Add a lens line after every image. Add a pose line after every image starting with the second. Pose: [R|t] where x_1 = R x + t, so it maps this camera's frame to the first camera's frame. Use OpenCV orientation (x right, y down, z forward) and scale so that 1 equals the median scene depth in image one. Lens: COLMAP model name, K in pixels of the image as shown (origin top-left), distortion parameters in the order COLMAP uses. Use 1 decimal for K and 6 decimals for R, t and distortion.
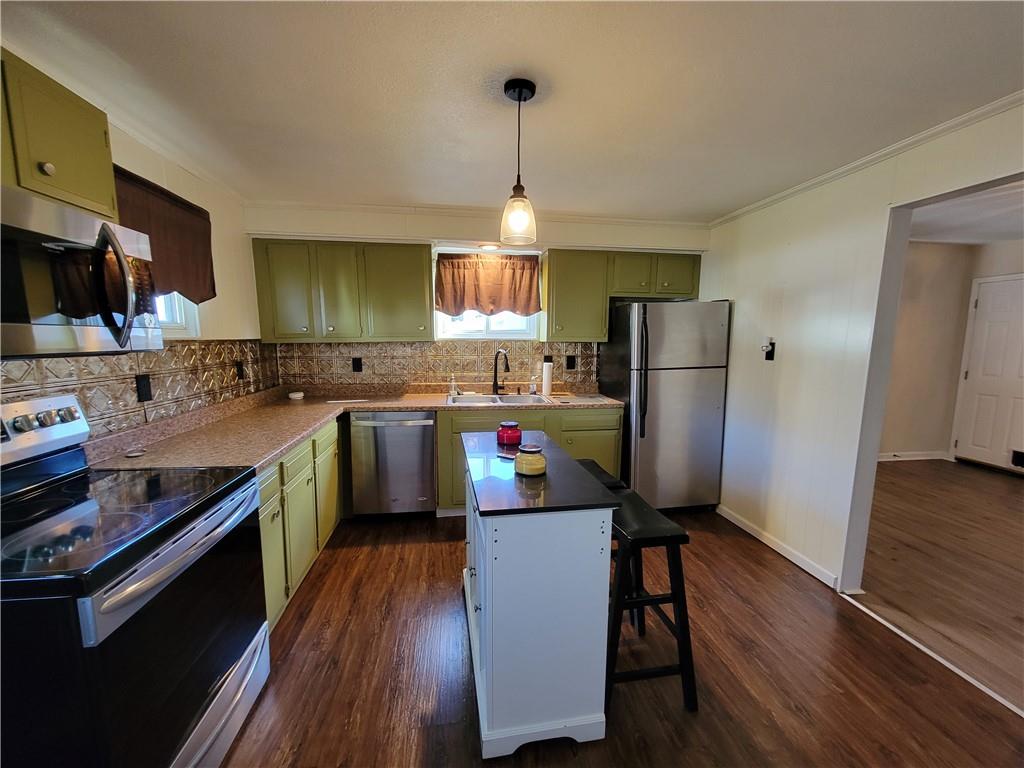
lens RADIAL K [[418.4, 0, 513.8], [0, 418.4, 395.0], [0, 0, 1]] dist [-0.000292, -0.000830]
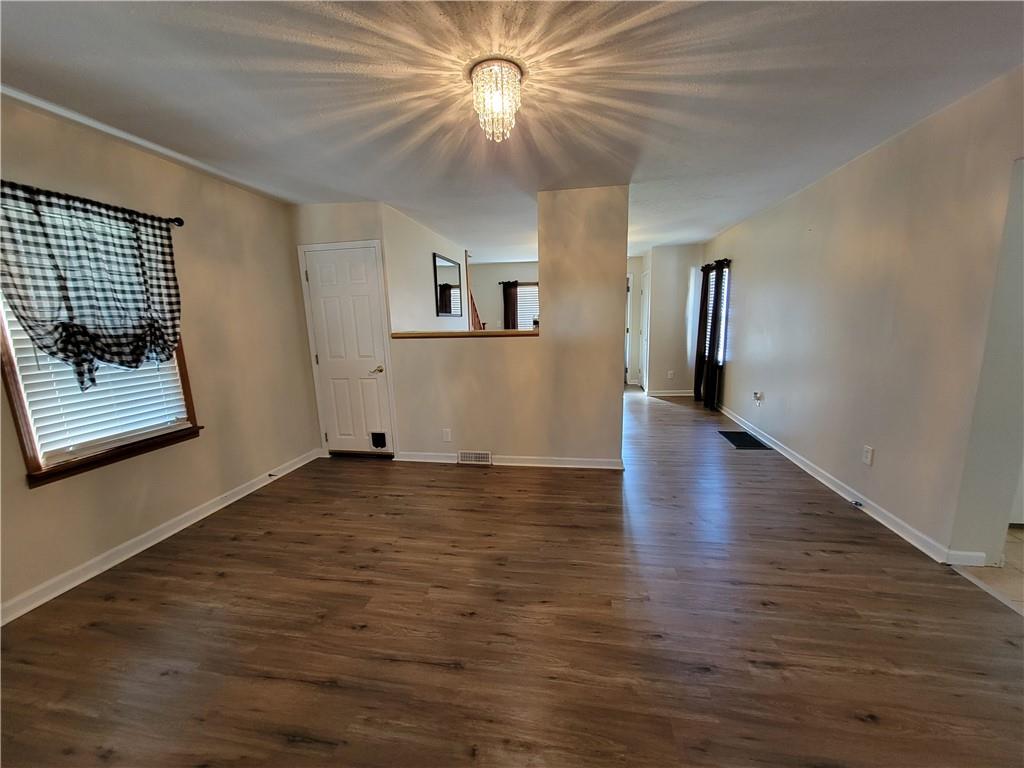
lens RADIAL K [[418.4, 0, 513.8], [0, 418.4, 395.0], [0, 0, 1]] dist [-0.000292, -0.000830]
pose [[0.314966, -0.190431, 0.929802, 0.522811], [0.161081, 0.976177, 0.145363, -0.047144], [-0.935334, 0.103989, 0.338138, 0.445914]]
